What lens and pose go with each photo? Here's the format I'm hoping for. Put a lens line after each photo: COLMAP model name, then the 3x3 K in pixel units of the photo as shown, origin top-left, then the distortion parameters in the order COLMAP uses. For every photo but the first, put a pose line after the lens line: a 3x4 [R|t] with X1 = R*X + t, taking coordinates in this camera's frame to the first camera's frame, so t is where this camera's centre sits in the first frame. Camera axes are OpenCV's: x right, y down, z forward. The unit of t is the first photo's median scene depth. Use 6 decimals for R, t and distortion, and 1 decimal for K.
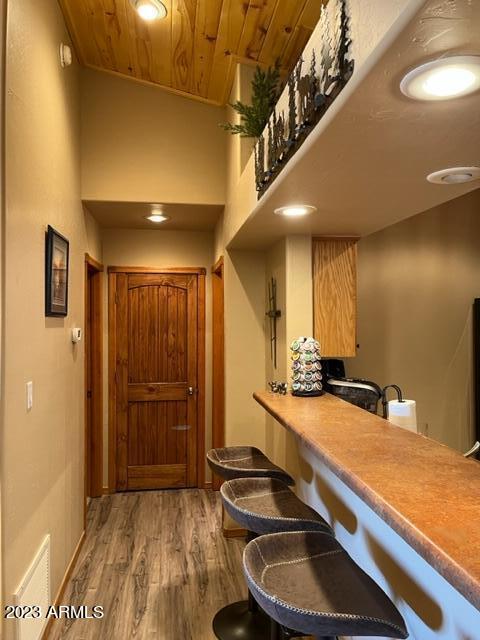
lens RADIAL K [[479.3, 0, 240.3], [0, 479.3, 319.8], [0, 0, 1]] dist [0.006011, -0.001282]
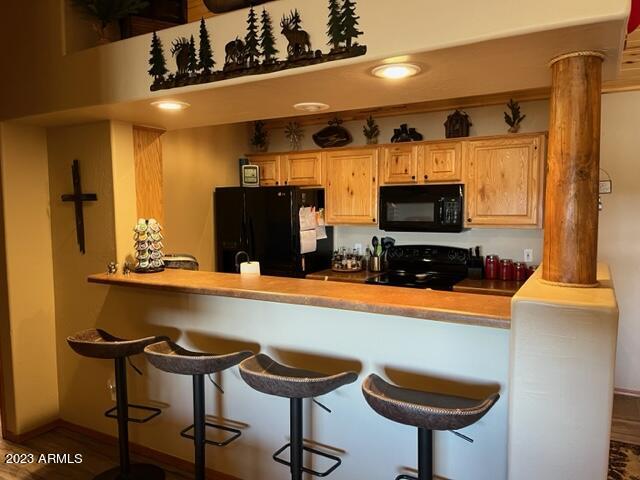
lens RADIAL K [[479.3, 0, 321.0], [0, 479.3, 241.3], [0, 0, 1]] dist [0.006011, -0.001282]
pose [[0.611432, -0.059222, 0.789078, -0.440469], [0.003993, 0.997414, 0.071764, 0.009132], [-0.791287, -0.040728, 0.610087, 0.013301]]
